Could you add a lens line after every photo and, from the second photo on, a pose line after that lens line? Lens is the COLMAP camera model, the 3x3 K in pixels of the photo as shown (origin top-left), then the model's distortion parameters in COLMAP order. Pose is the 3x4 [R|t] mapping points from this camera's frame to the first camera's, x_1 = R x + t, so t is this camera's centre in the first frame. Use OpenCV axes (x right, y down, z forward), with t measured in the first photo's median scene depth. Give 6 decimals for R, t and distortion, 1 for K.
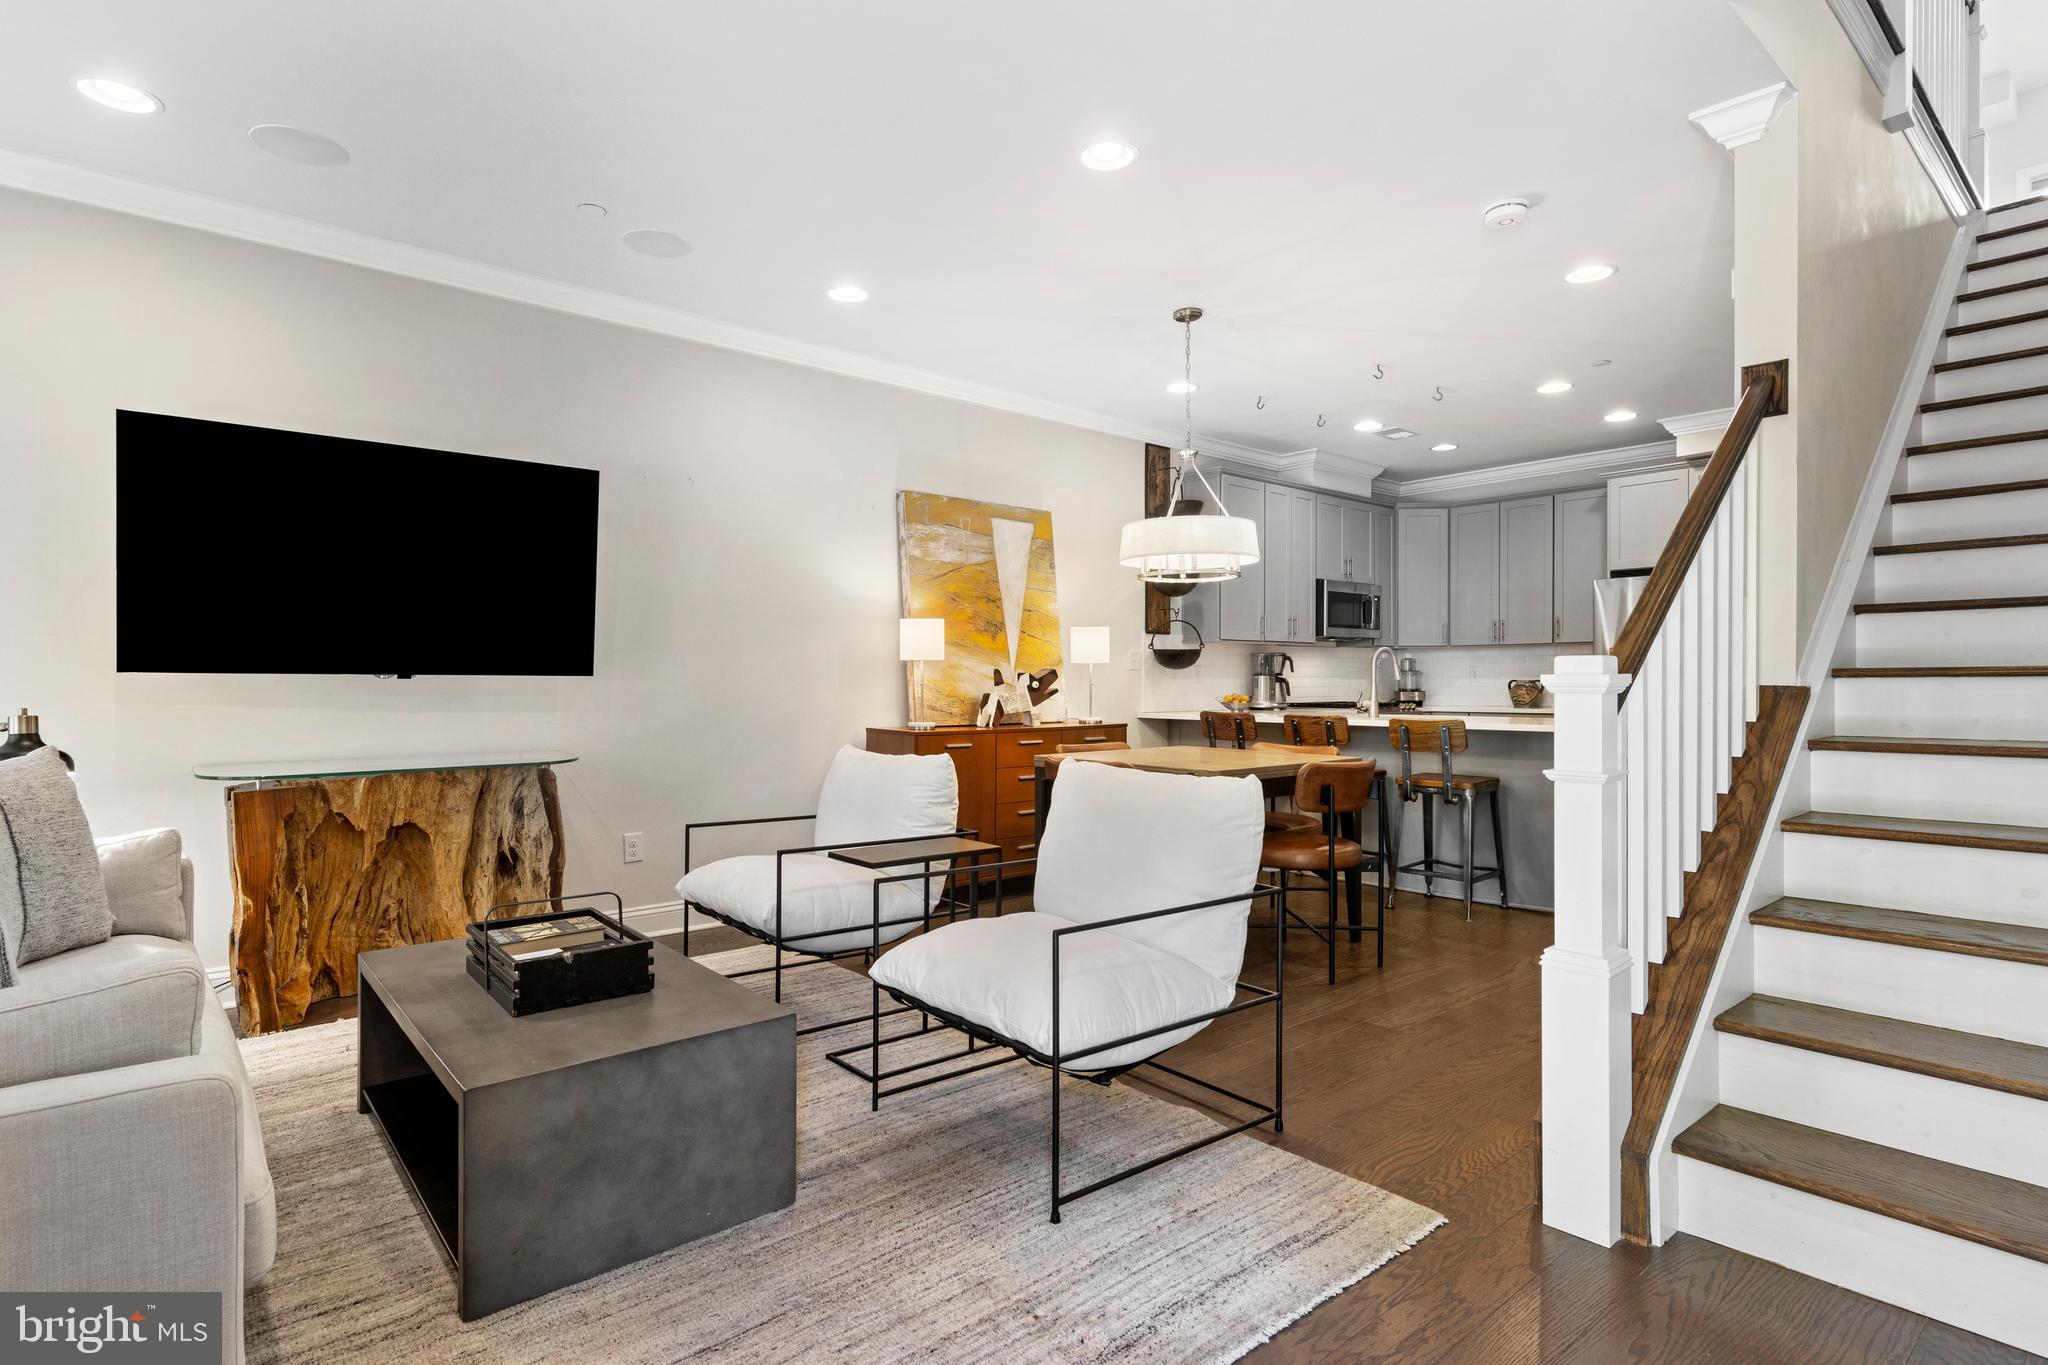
lens RADIAL K [[1048.8, 0, 1024.1], [0, 1048.8, 682.6], [0, 0, 1]] dist [0.013600, -0.003701]
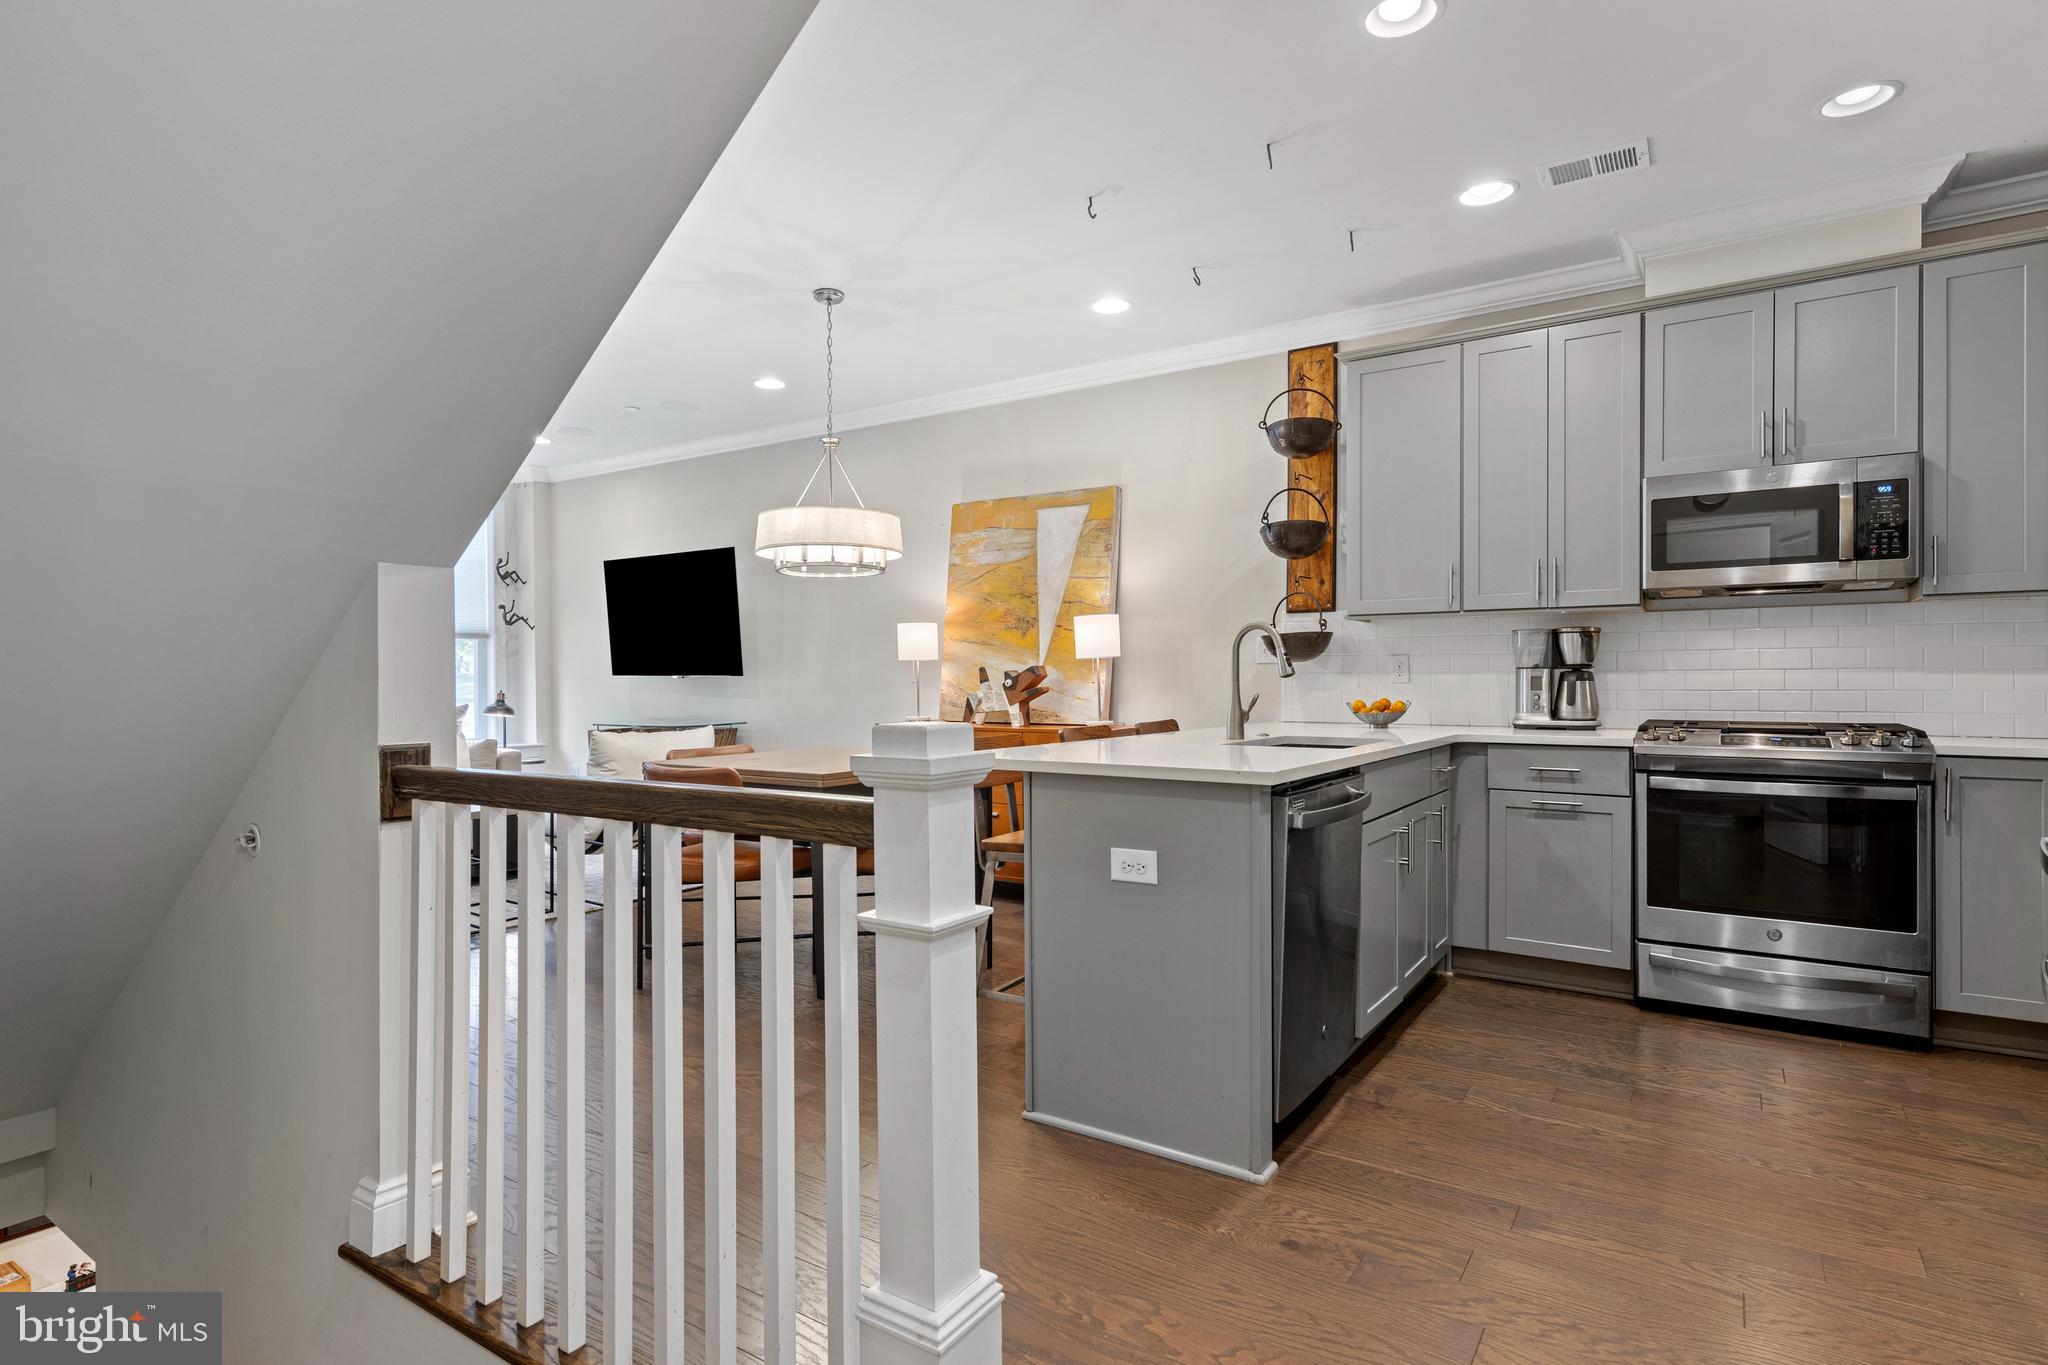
lens RADIAL K [[1048.8, 0, 1023.7], [0, 1048.8, 685.3], [0, 0, 1]] dist [0.013600, -0.003701]
pose [[0.258943, 0.006429, -0.965871, 0.937325], [0.000473, 0.999977, 0.006783, -0.002251], [0.965893, -0.002213, 0.258934, 0.768439]]
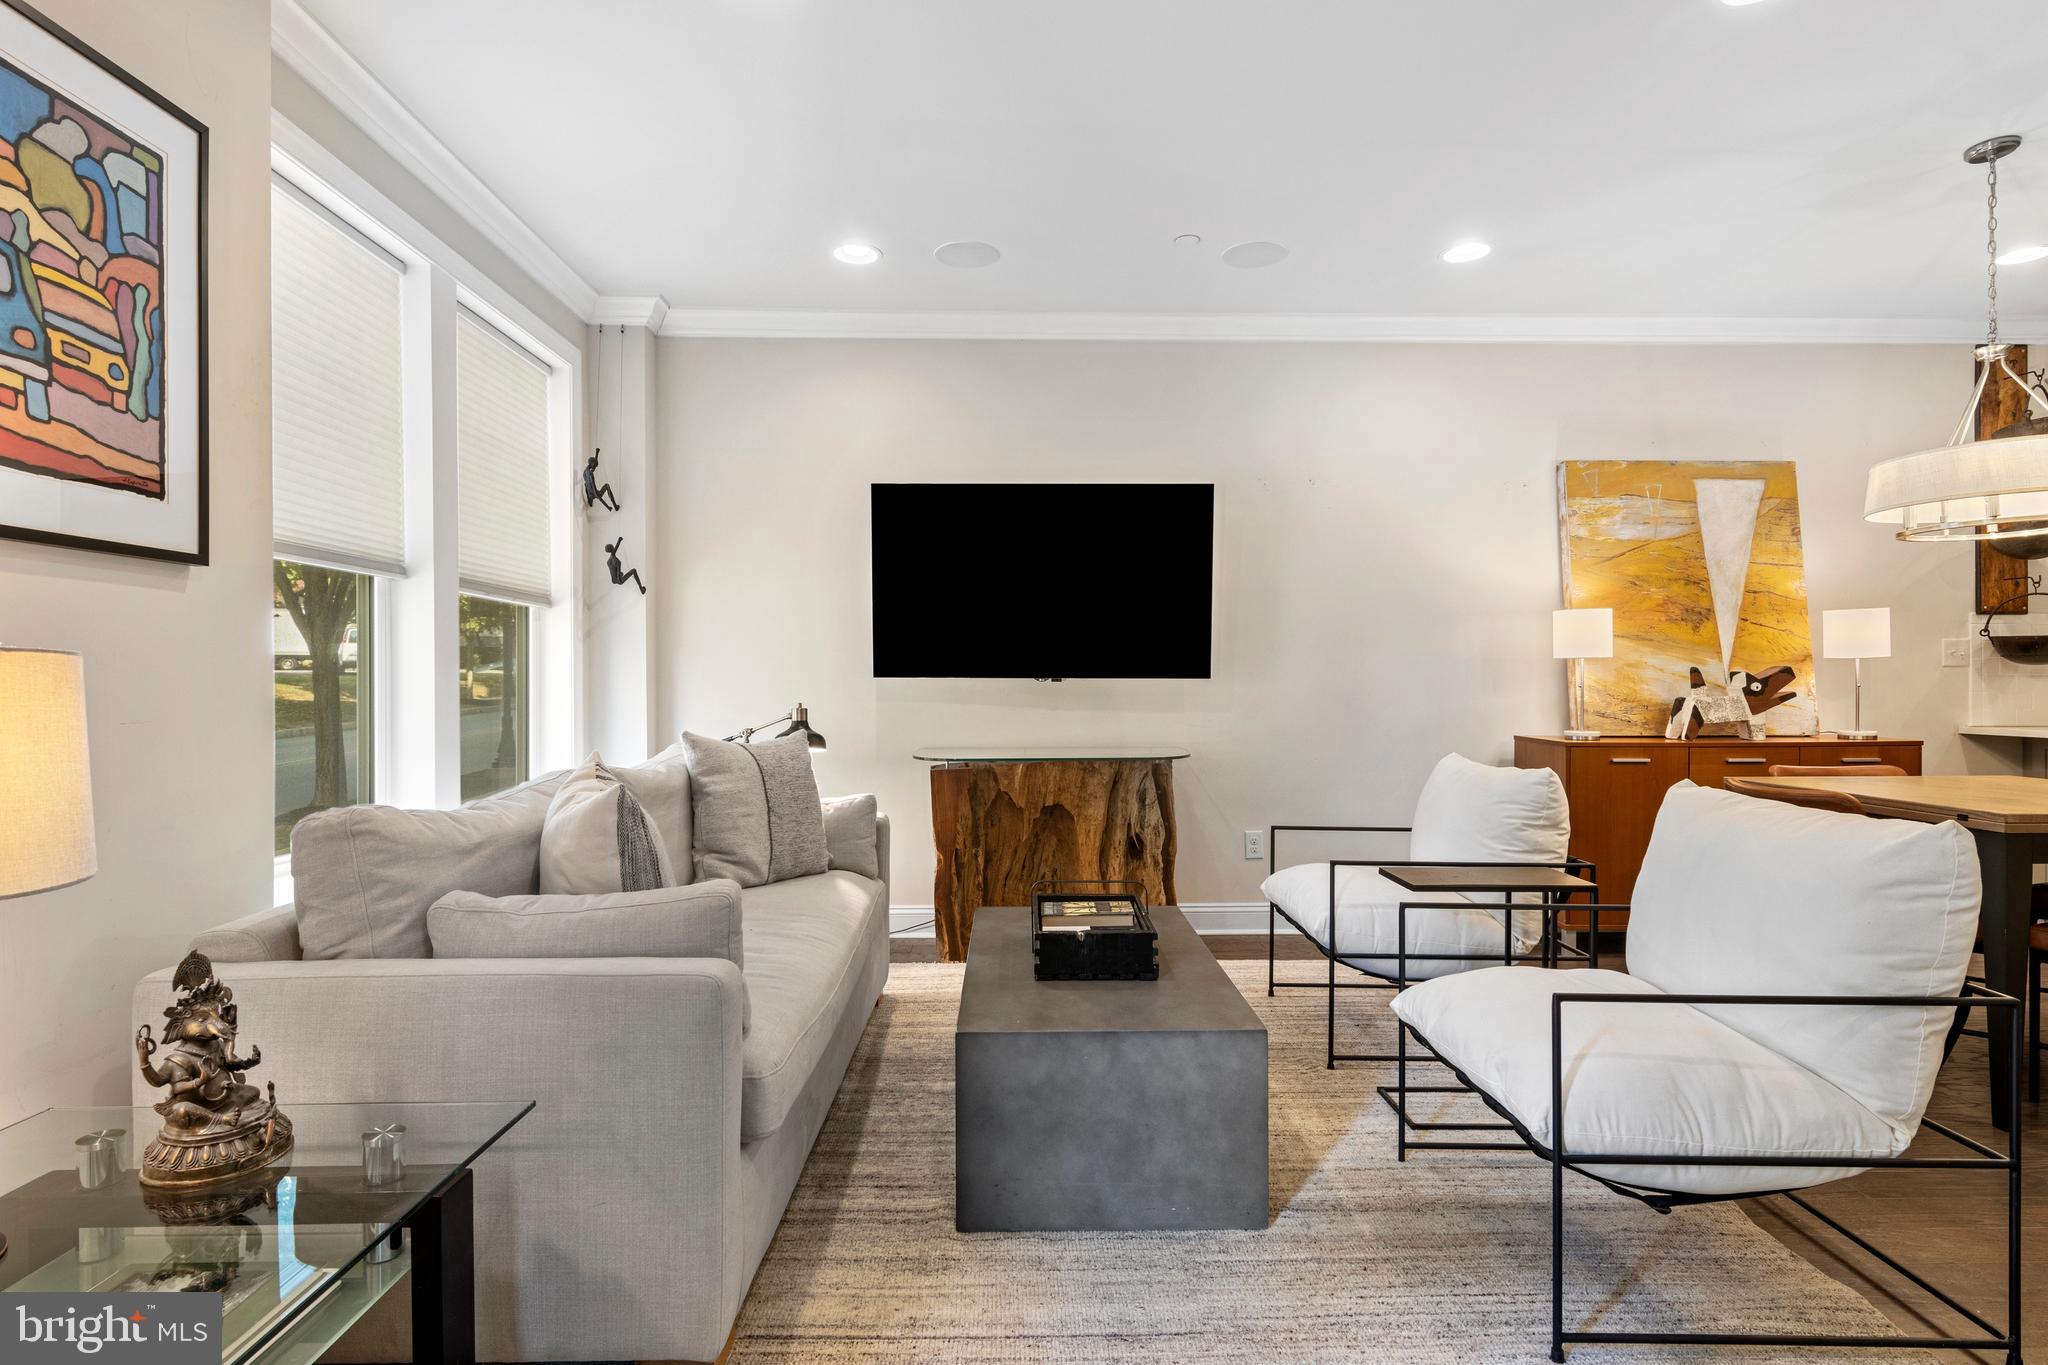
lens RADIAL K [[1048.8, 0, 1020.9], [0, 1048.8, 684.4], [0, 0, 1]] dist [0.013600, -0.003701]
pose [[0.770887, -0.001737, -0.636970, 0.089043], [0.001051, 0.999998, -0.001456, 0.000794], [0.636971, 0.000453, 0.770887, 0.049059]]
